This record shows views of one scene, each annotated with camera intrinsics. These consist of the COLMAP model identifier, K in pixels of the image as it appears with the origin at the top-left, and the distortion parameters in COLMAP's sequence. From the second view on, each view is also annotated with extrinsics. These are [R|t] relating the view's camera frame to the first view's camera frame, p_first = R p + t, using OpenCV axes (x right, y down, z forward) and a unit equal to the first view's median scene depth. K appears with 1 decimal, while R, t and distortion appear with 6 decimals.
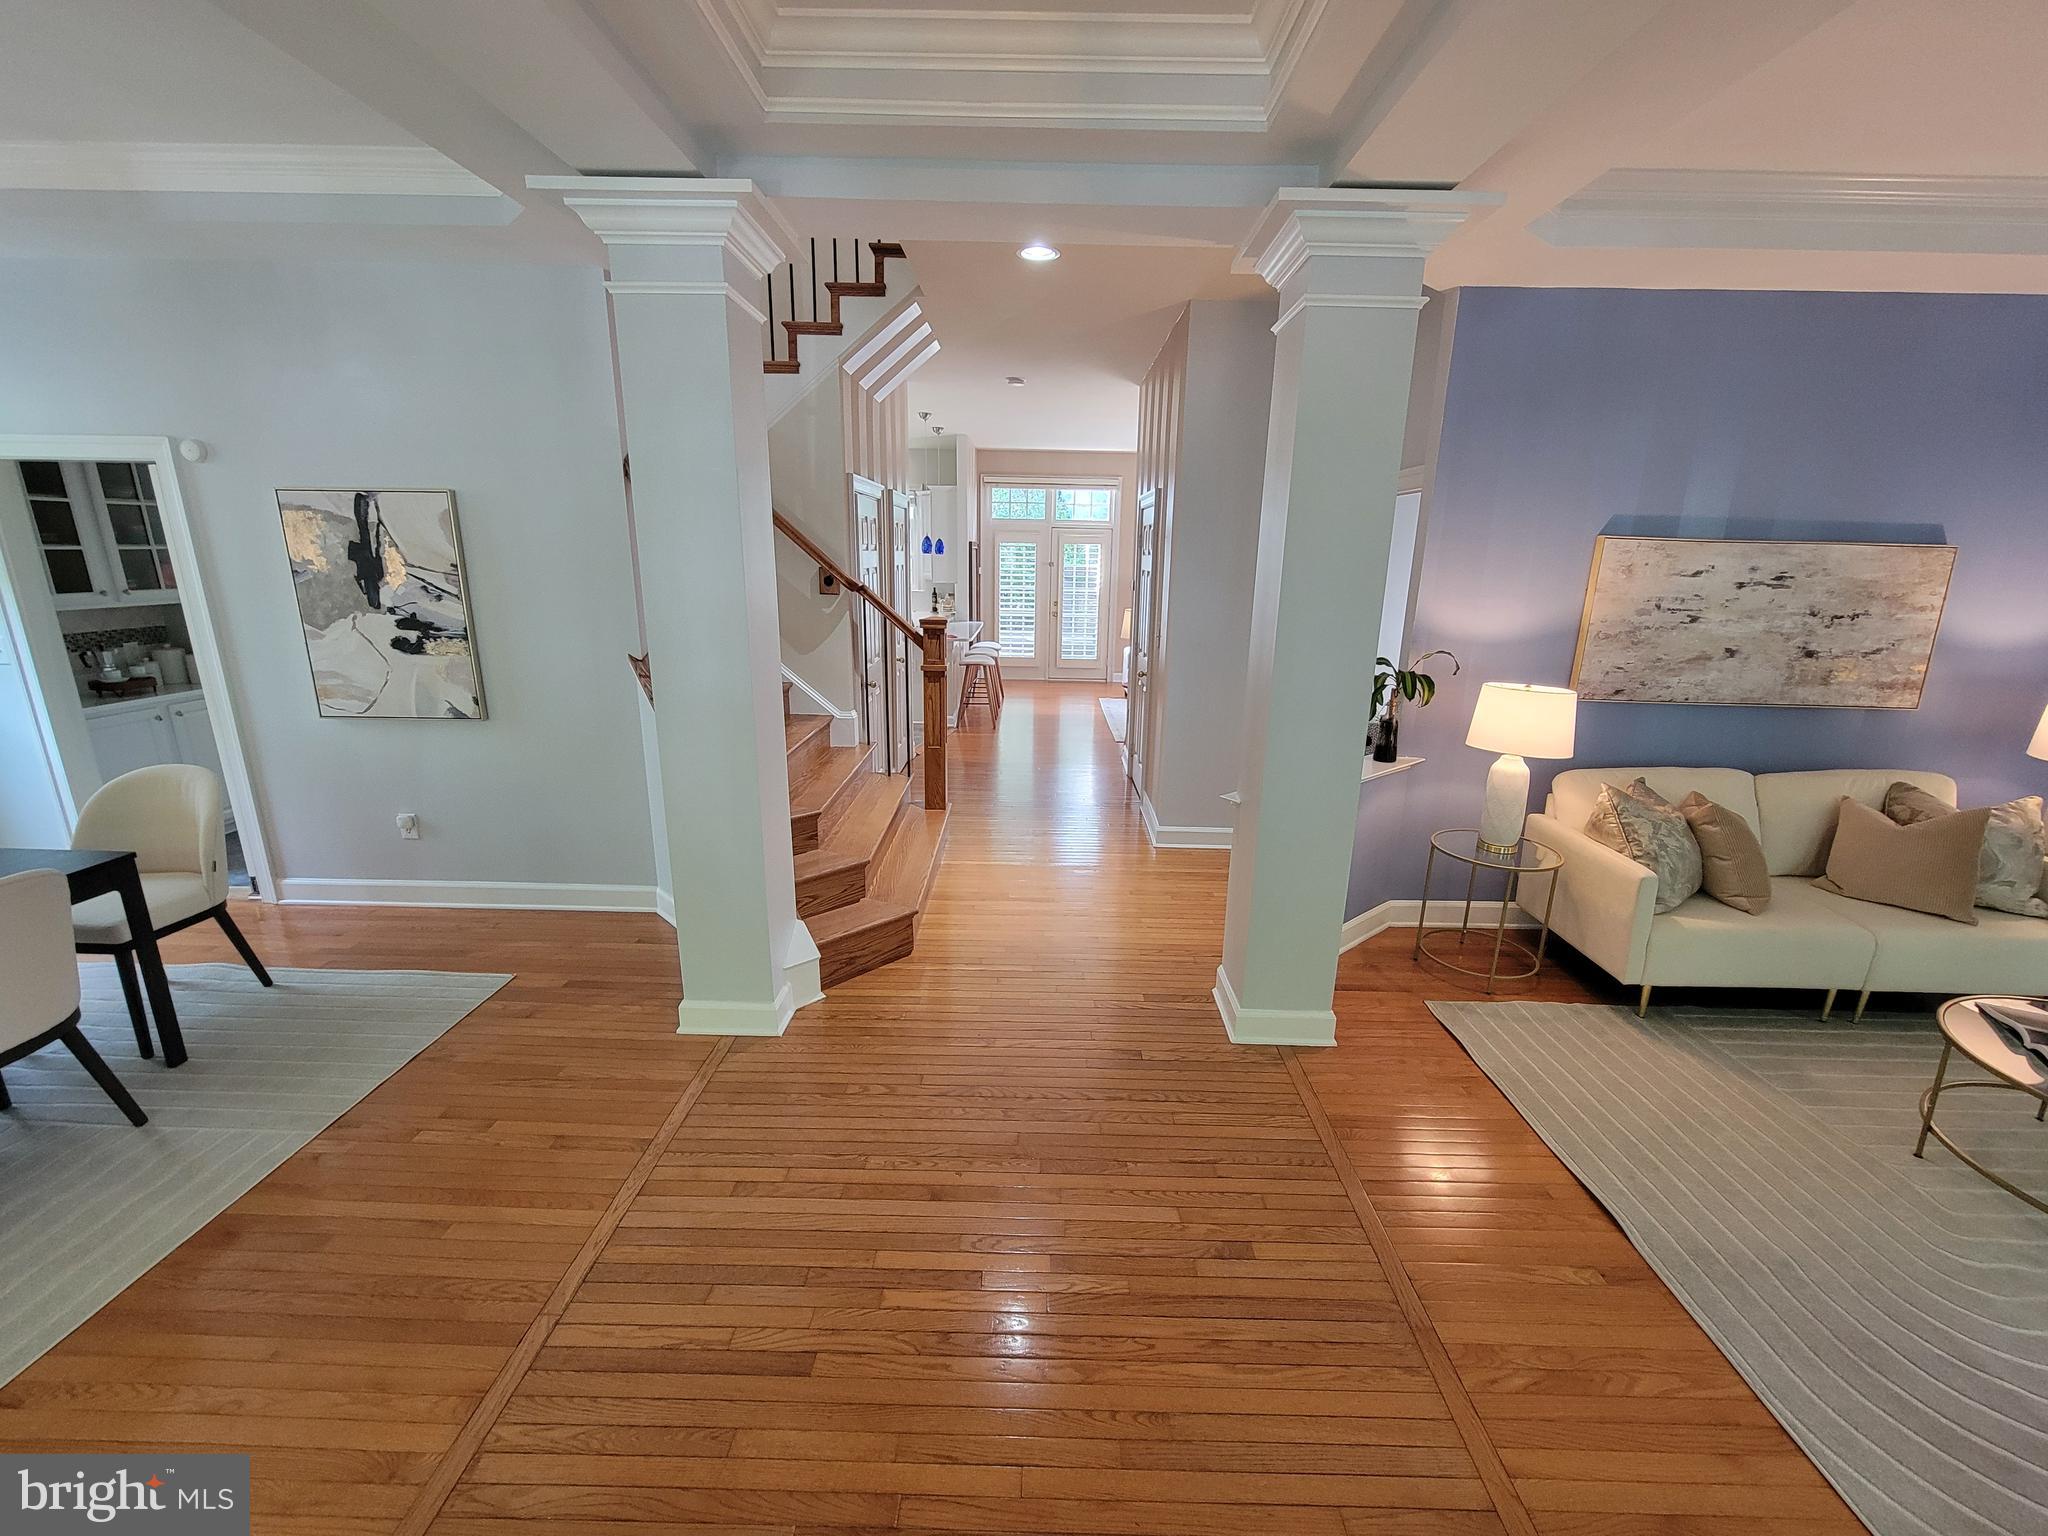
lens RADIAL K [[840.3, 0, 1031.5], [0, 840.3, 778.1], [0, 0, 1]] dist [-0.004588, -0.000106]
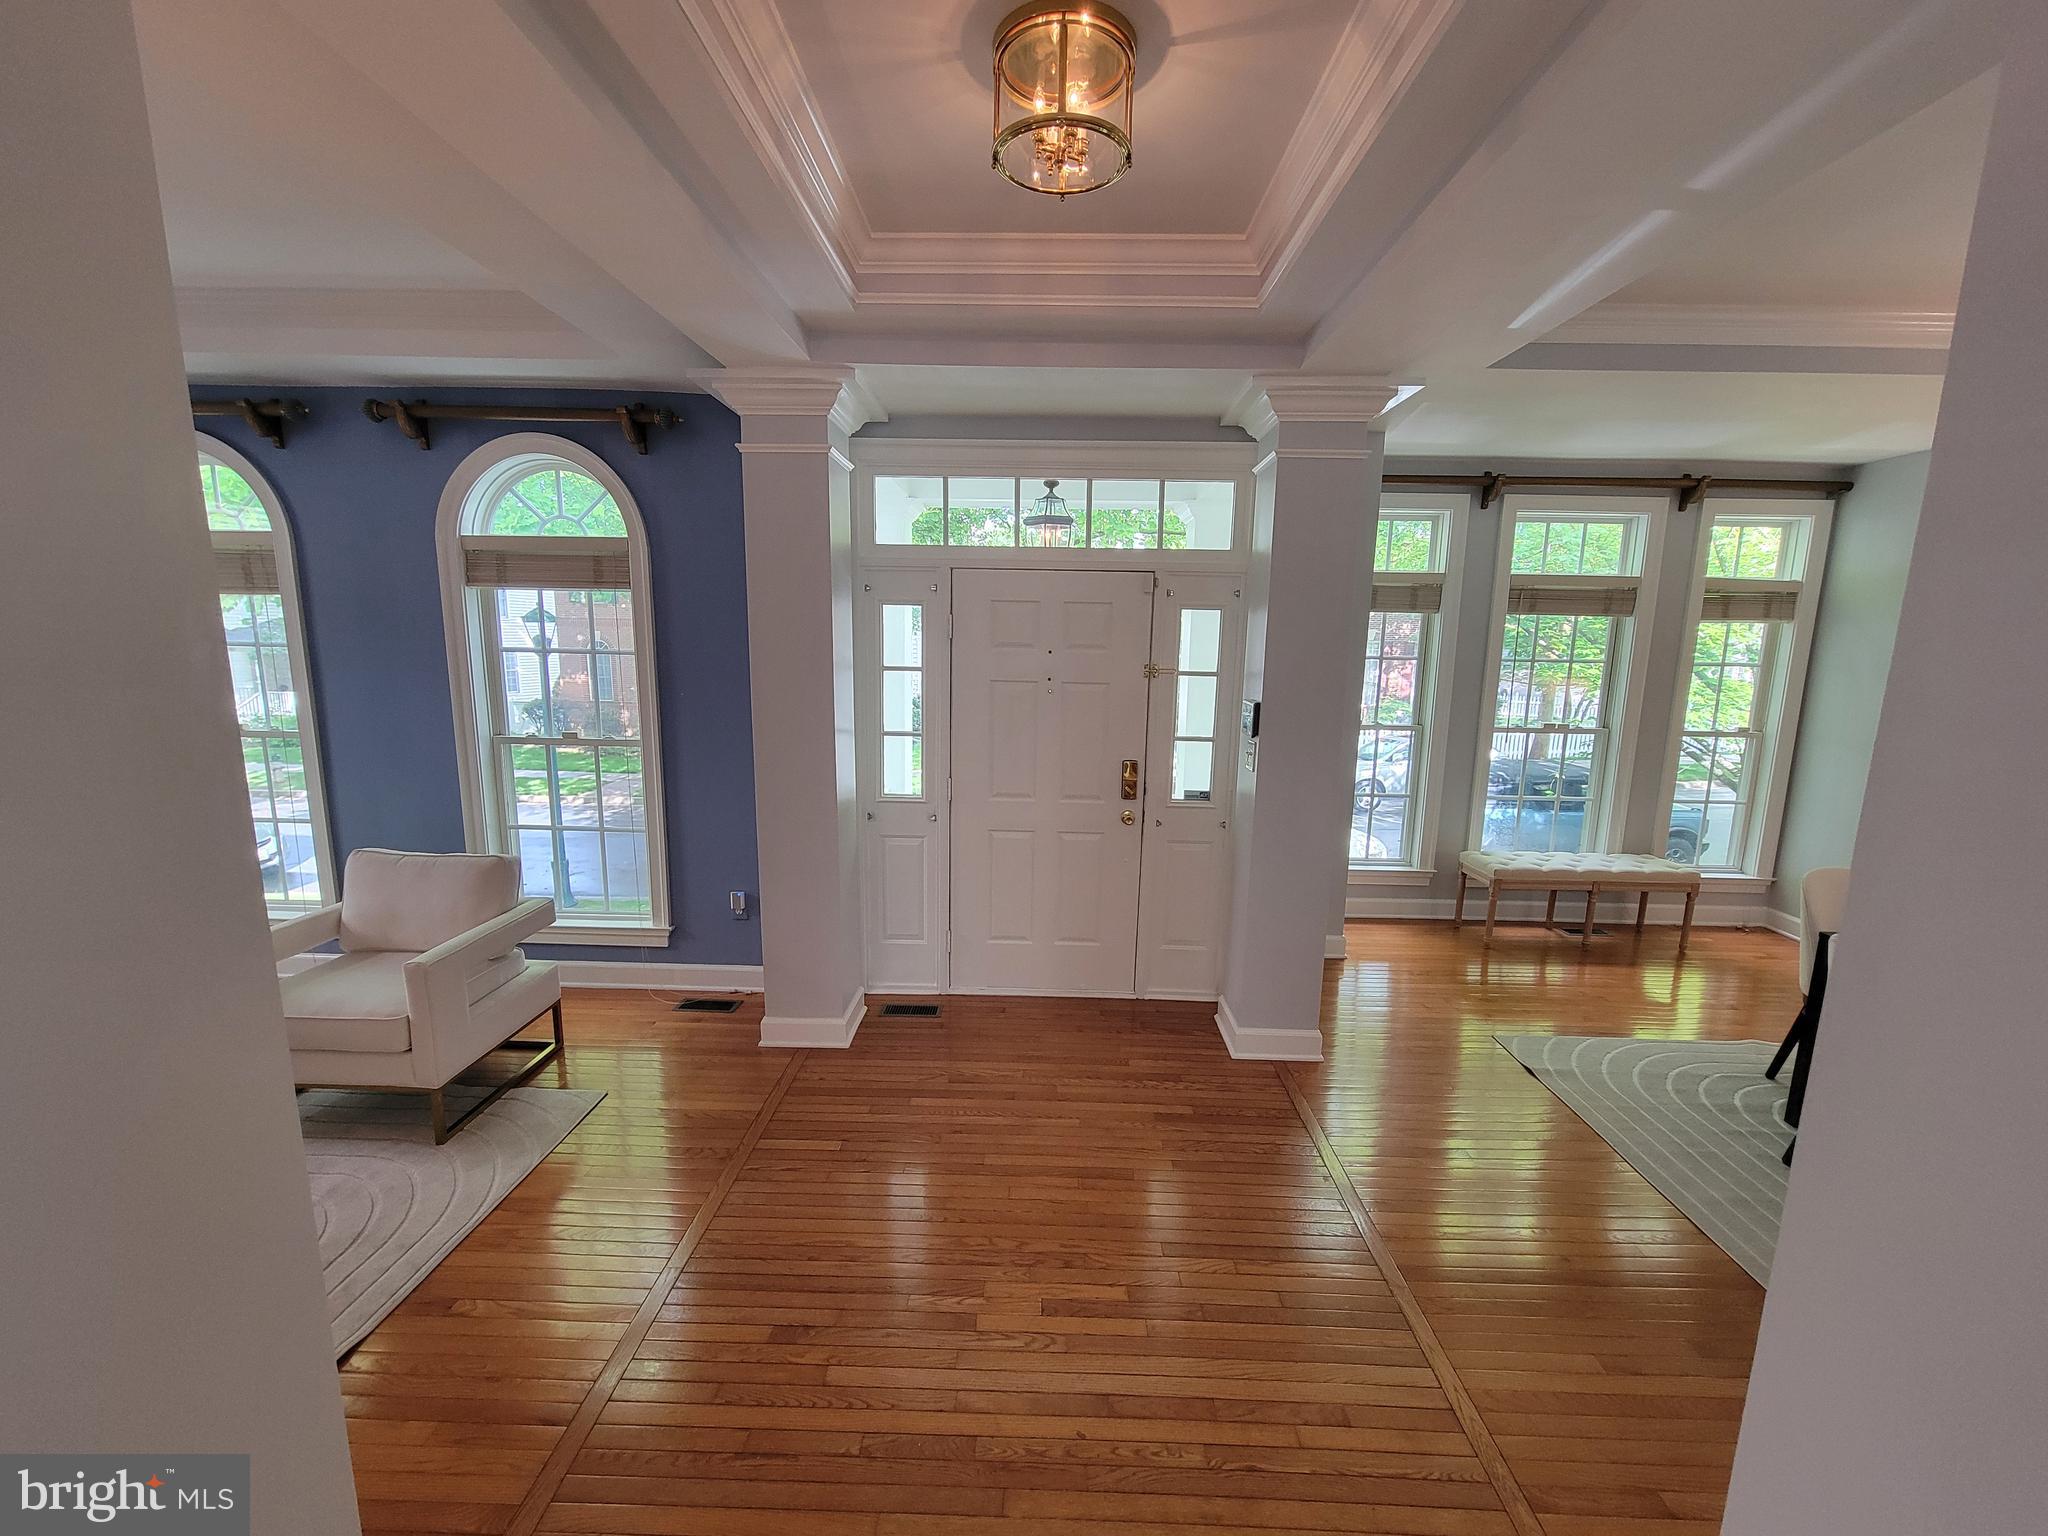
lens RADIAL K [[840.3, 0, 1031.5], [0, 840.3, 778.1], [0, 0, 1]] dist [-0.004588, -0.000106]
pose [[-0.999352, -0.035890, 0.002556, -0.013399], [-0.031450, 0.905814, 0.422507, -0.272066], [-0.017479, 0.422153, -0.906356, 0.952784]]
